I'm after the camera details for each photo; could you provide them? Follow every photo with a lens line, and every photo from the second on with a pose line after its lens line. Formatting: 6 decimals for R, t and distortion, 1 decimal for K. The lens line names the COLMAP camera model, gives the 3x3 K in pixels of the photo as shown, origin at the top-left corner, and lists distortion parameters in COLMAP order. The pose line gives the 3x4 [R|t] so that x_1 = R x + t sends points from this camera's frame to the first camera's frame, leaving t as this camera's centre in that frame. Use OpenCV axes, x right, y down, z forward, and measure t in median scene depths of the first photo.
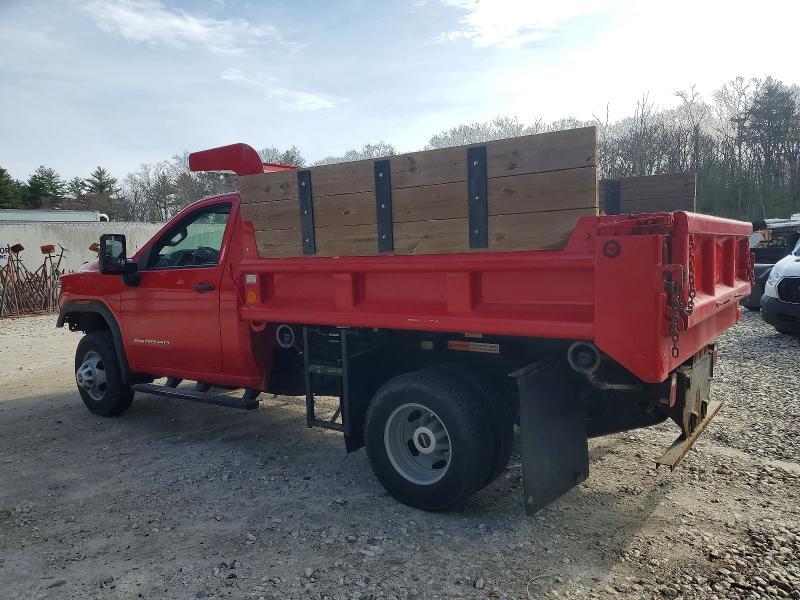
lens RADIAL K [[615.5, 0, 400.0], [0, 615.5, 300.0], [0, 0, 1]] dist [0.056608, 0.000272]
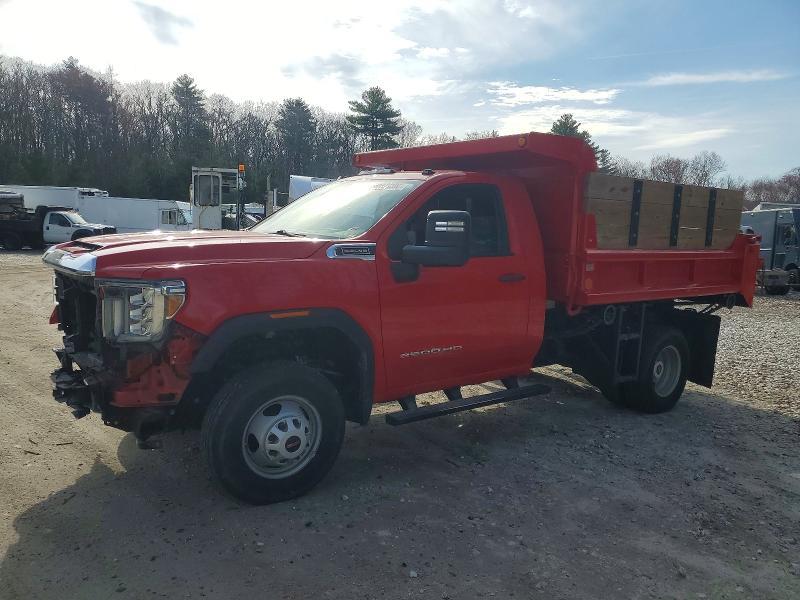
lens RADIAL K [[601.8, 0, 400.0], [0, 601.8, 300.0], [0, 0, 1]] dist [0.000822, -0.000301]
pose [[0.309106, -0.074912, 0.948073, -1.427180], [0.033623, 0.997130, 0.067825, -0.062402], [-0.950433, 0.010912, 0.310738, 1.036327]]
